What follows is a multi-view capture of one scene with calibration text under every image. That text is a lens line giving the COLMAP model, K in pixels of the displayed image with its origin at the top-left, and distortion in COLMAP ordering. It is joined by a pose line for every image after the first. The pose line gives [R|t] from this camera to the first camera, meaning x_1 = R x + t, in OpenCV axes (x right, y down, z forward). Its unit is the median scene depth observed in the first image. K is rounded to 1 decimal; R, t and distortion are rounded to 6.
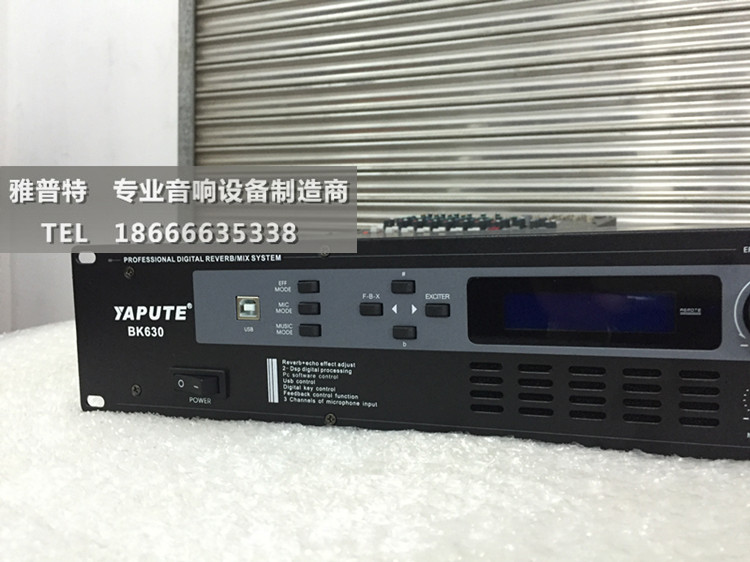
lens RADIAL K [[660.5, 0, 376.5], [0, 660.5, 272.5], [0, 0, 1]] dist [0.070769, -0.112667]
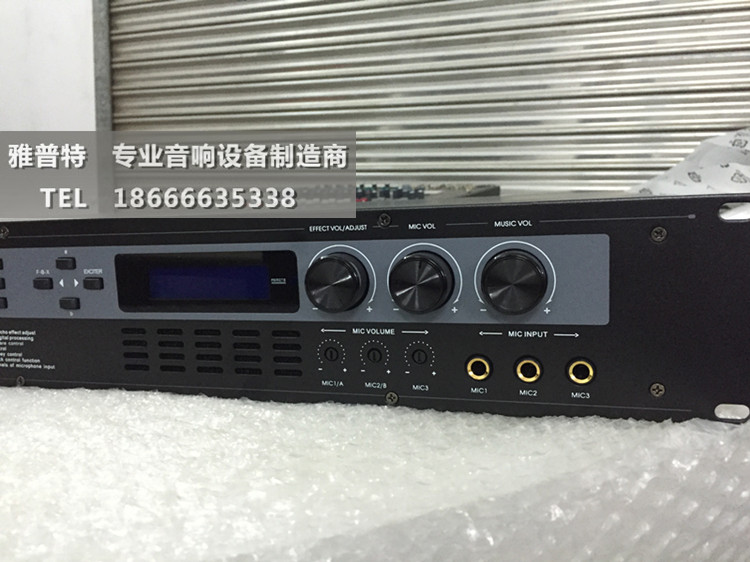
lens RADIAL K [[660.5, 0, 380.3], [0, 660.5, 271.5], [0, 0, 1]] dist [0.070769, -0.112667]
pose [[0.999219, -0.017290, 0.035518, 0.500706], [0.015524, 0.998658, 0.049400, -0.011673], [-0.036325, -0.048810, 0.998147, -0.149431]]
